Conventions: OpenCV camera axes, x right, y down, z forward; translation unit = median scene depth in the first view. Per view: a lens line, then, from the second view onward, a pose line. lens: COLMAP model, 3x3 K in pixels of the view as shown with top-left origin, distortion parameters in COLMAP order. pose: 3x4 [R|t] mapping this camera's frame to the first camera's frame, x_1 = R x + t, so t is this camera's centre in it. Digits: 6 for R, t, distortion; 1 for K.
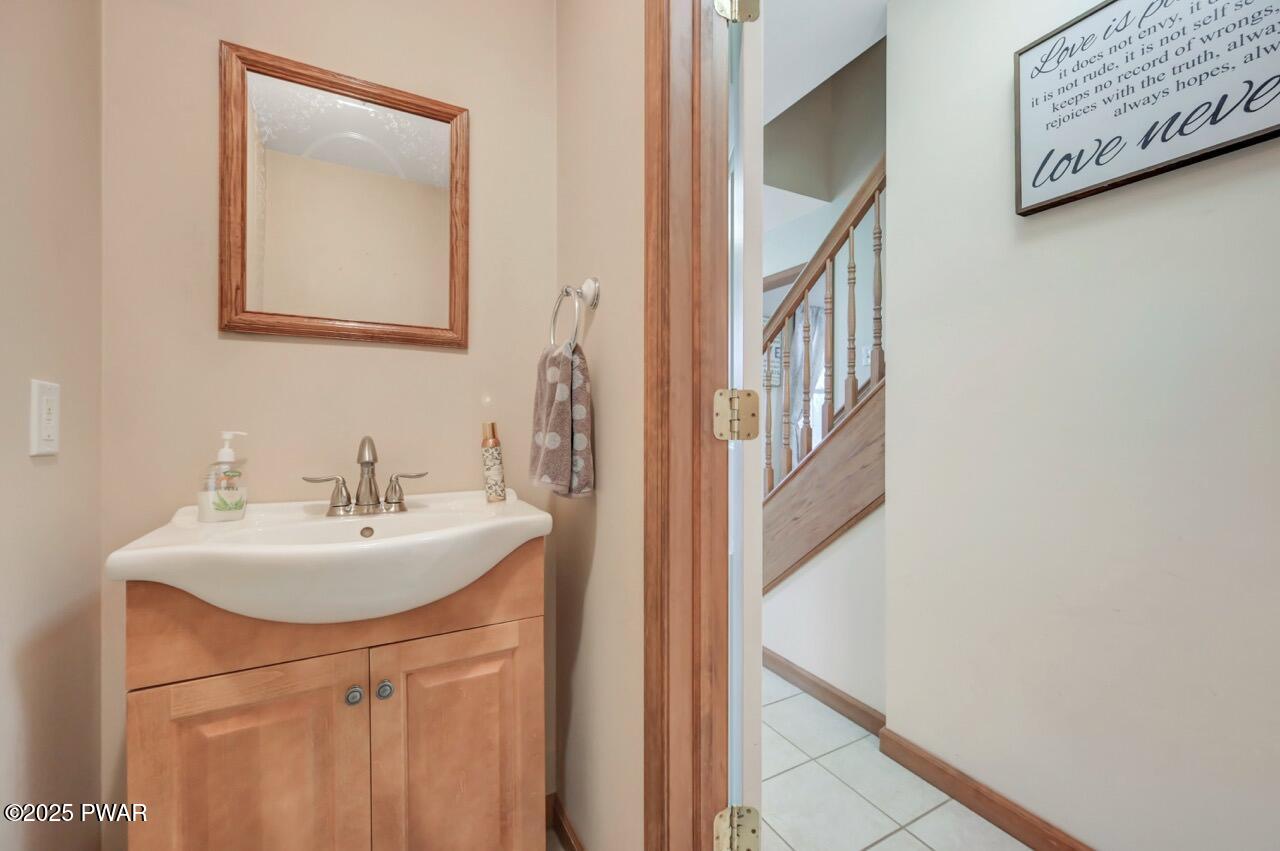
lens RADIAL K [[510.4, 0, 663.5], [0, 510.4, 411.1], [0, 0, 1]] dist [-0.000047, 0.000587]
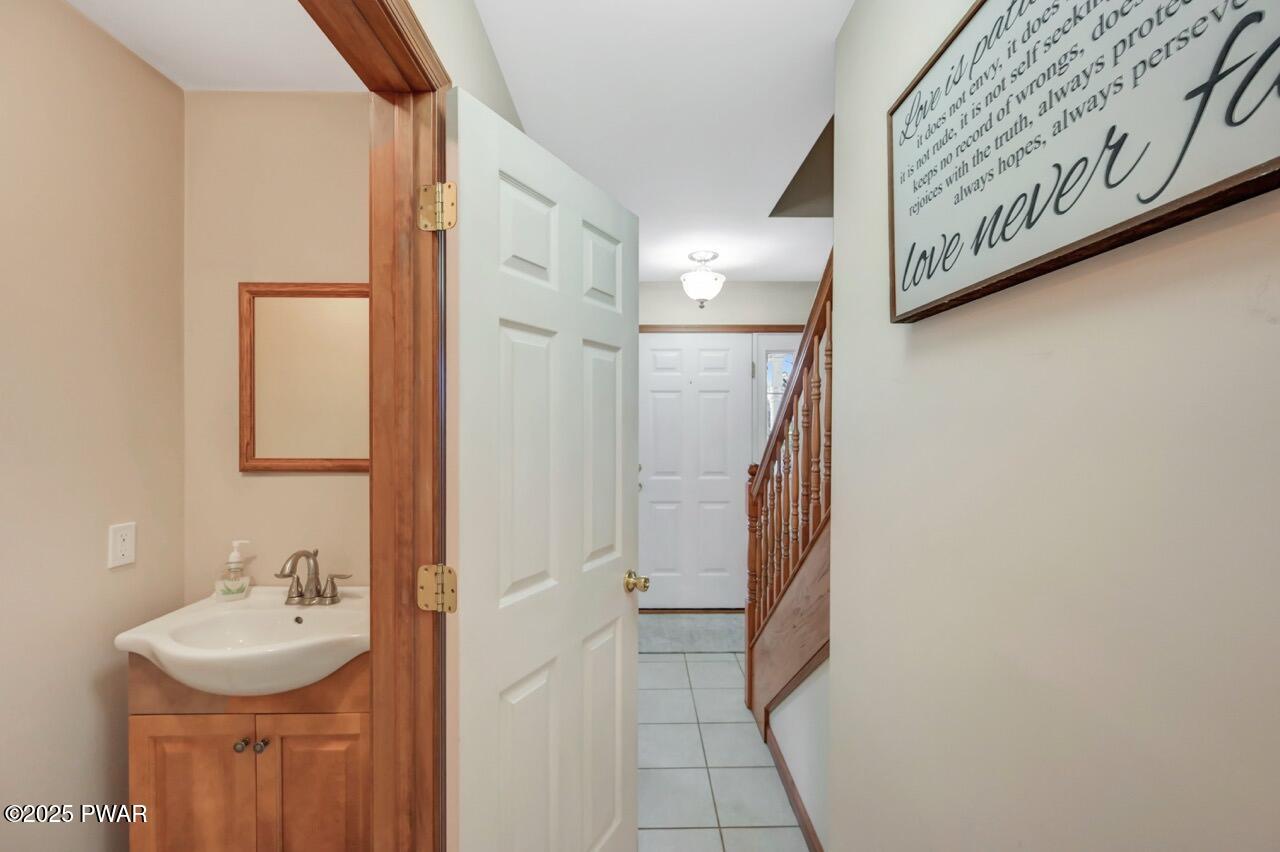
lens RADIAL K [[510.4, 0, 639.1], [0, 510.4, 422.4], [0, 0, 1]] dist [-0.000047, 0.000587]
pose [[0.887683, -0.002029, -0.460450, 0.896983], [0.003261, 0.999993, 0.001880, -0.306121], [0.460443, -0.003171, 0.887684, 0.192148]]
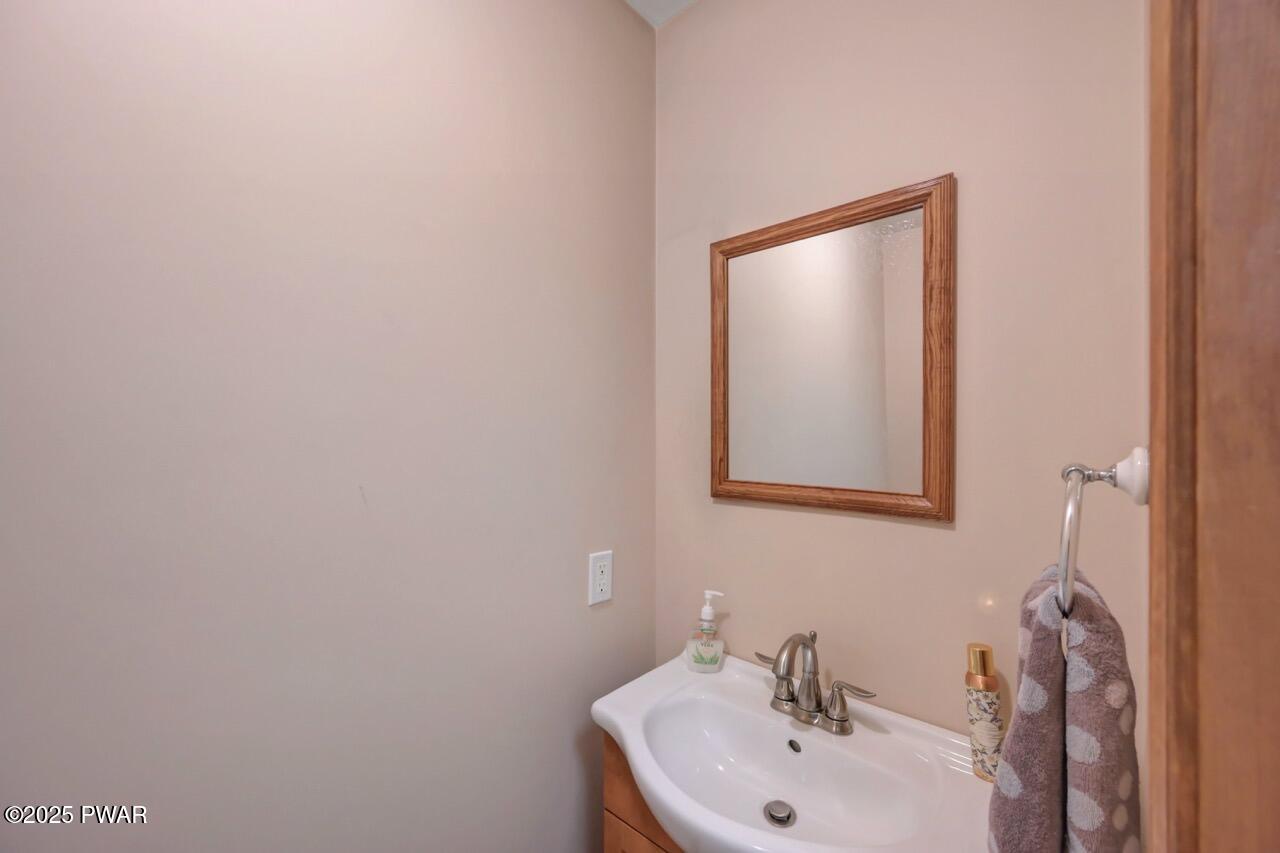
lens RADIAL K [[515.1, 0, 627.1], [0, 515.1, 435.4], [0, 0, 1]] dist [0.010778, 0.000517]
pose [[0.312611, 0.001819, -0.949879, 0.170567], [0.003859, 0.999987, 0.003185, -0.301071], [0.949873, -0.004661, 0.312600, 0.457433]]
